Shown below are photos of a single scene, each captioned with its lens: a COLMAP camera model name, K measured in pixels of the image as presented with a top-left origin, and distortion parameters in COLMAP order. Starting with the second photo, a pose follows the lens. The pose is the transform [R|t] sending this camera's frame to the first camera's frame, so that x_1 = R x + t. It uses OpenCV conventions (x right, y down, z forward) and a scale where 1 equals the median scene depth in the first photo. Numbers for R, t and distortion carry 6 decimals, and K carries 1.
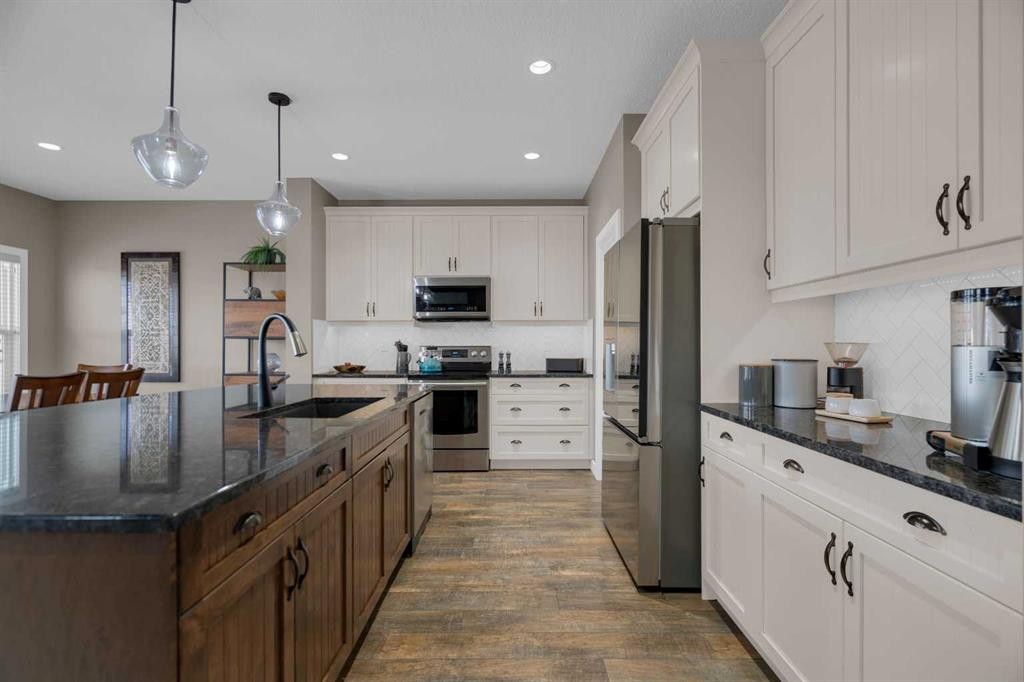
lens RADIAL K [[470.1, 0, 510.0], [0, 470.1, 346.1], [0, 0, 1]] dist [-0.005243, 0.000070]
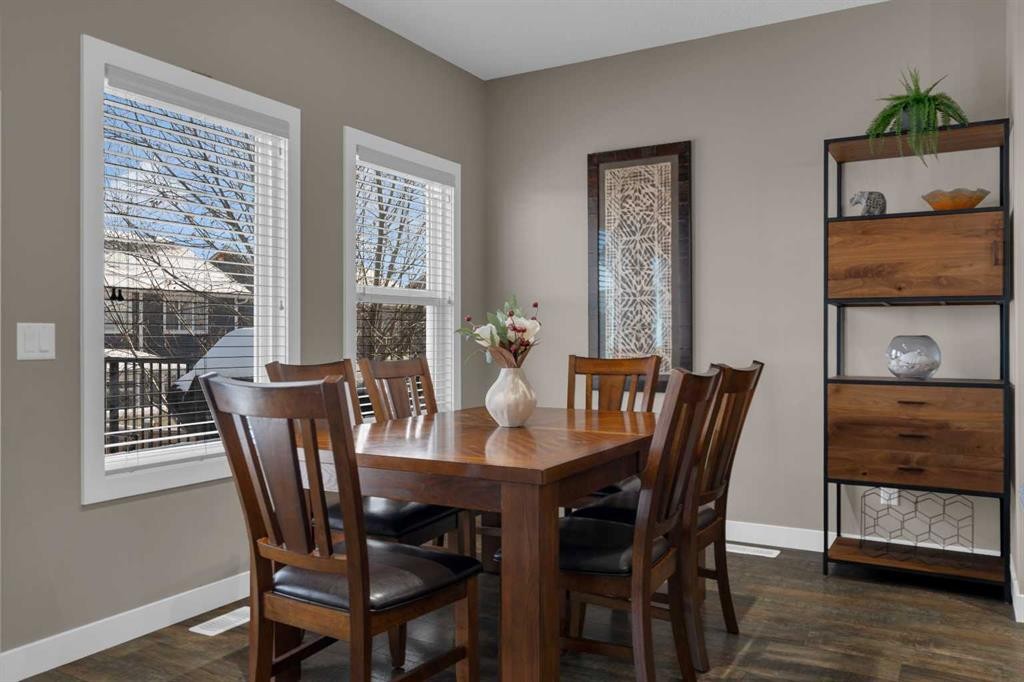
lens RADIAL K [[754.0, 0, 514.4], [0, 754.0, 340.6], [0, 0, 1]] dist [0.000786, 0.001266]
pose [[0.869070, -0.002146, -0.494685, -0.465747], [0.000181, 0.999992, -0.004020, 0.022652], [0.494689, 0.003404, 0.869063, 0.184686]]
